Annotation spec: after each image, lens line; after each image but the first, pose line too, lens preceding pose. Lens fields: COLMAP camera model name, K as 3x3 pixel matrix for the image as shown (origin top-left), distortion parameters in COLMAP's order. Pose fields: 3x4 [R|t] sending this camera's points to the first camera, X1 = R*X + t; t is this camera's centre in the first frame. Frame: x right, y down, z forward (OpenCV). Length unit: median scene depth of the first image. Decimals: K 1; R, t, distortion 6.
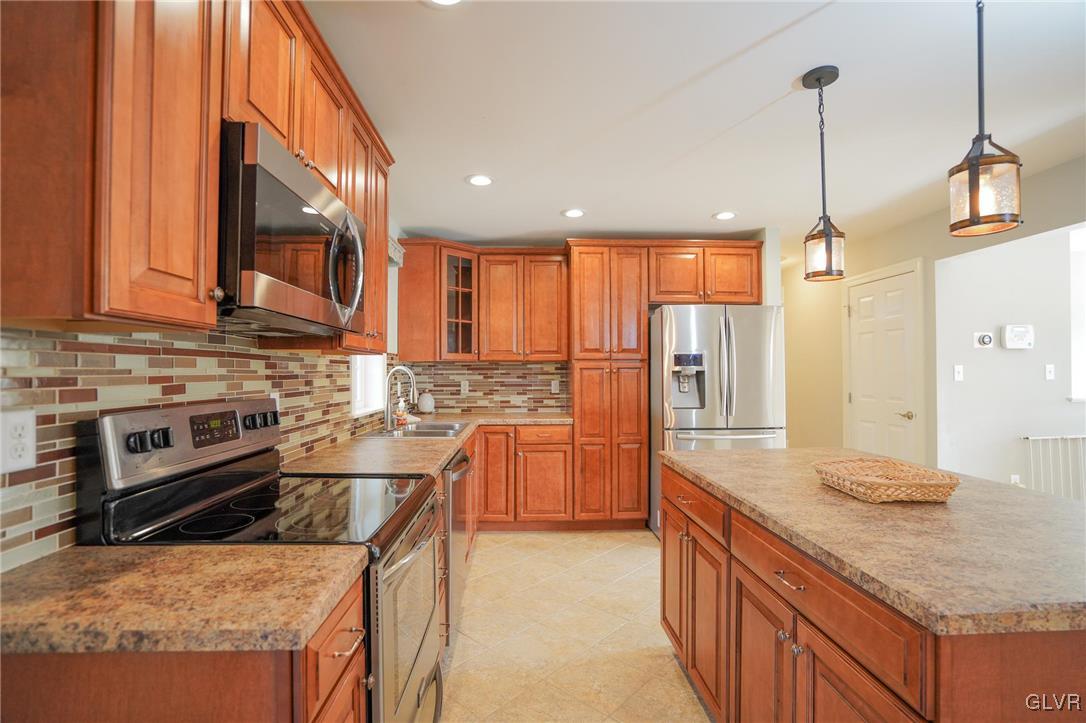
lens RADIAL K [[501.5, 0, 539.2], [0, 501.5, 368.3], [0, 0, 1]] dist [-0.062656, 0.024875]
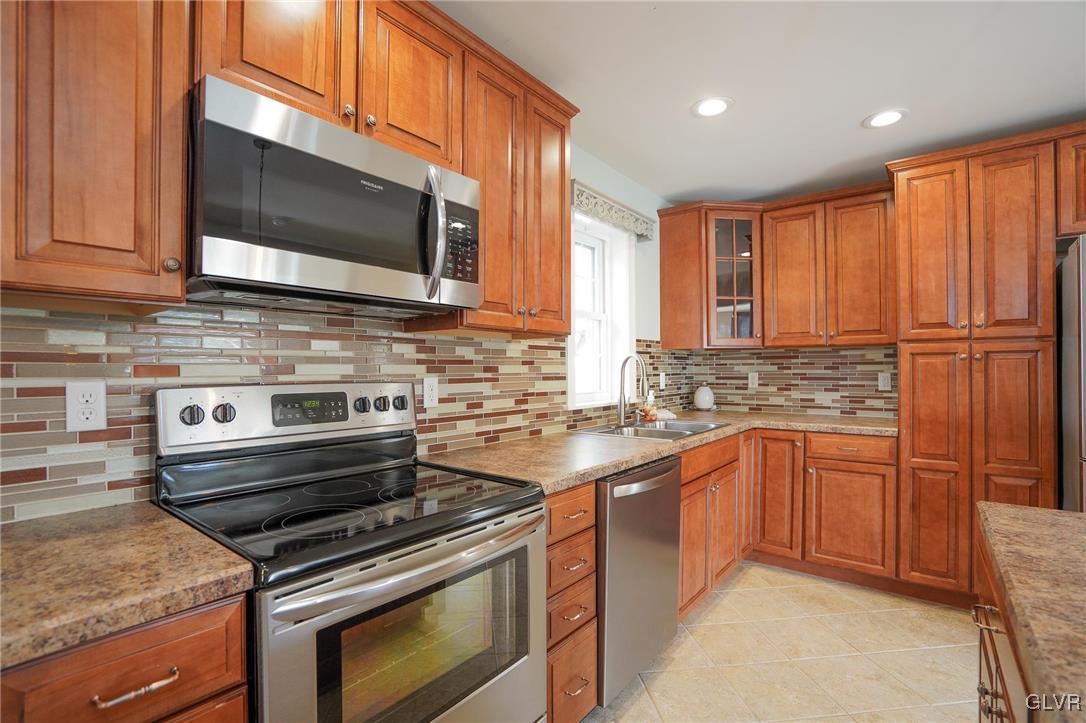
lens RADIAL K [[501.5, 0, 539.2], [0, 501.5, 368.3], [0, 0, 1]] dist [-0.062656, 0.024875]
pose [[0.757149, -0.000871, -0.653241, 0.131205], [0.006210, 0.999964, 0.005864, 0.013049], [0.653212, -0.008497, 0.757127, 0.190114]]
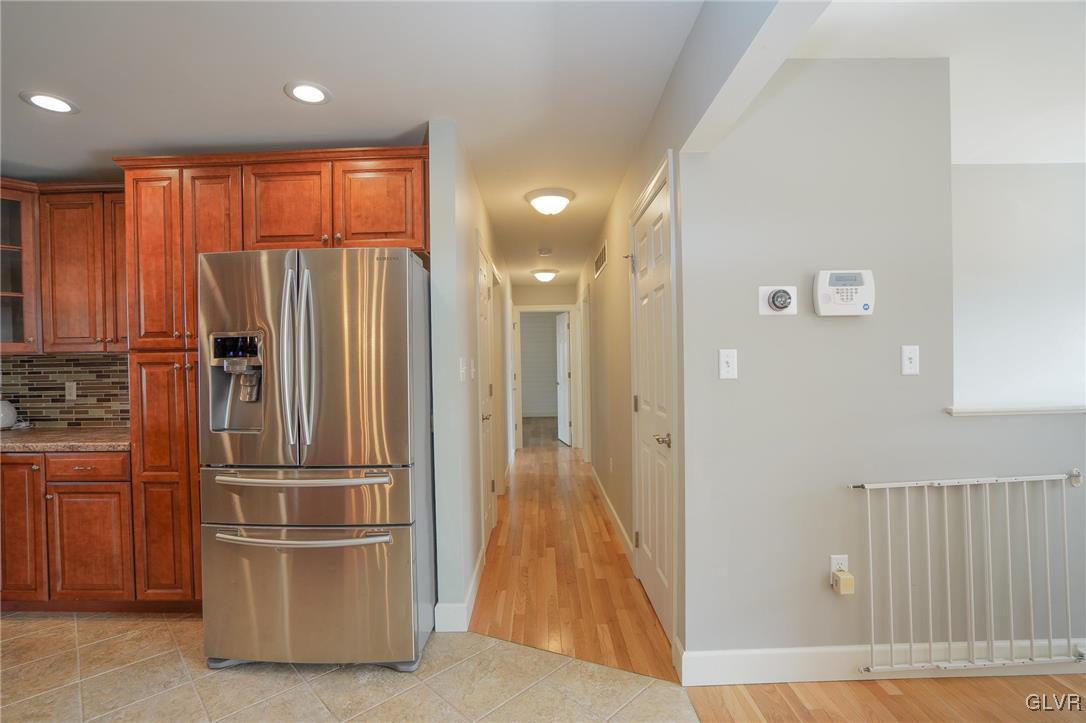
lens RADIAL K [[500.6, 0, 539.7], [0, 500.6, 367.4], [0, 0, 1]] dist [-0.042867, 0.012507]
pose [[0.998862, -0.011767, -0.046223, 0.618735], [0.012589, 0.999767, 0.017529, 0.001459], [0.046006, -0.018091, 0.998777, 0.407366]]
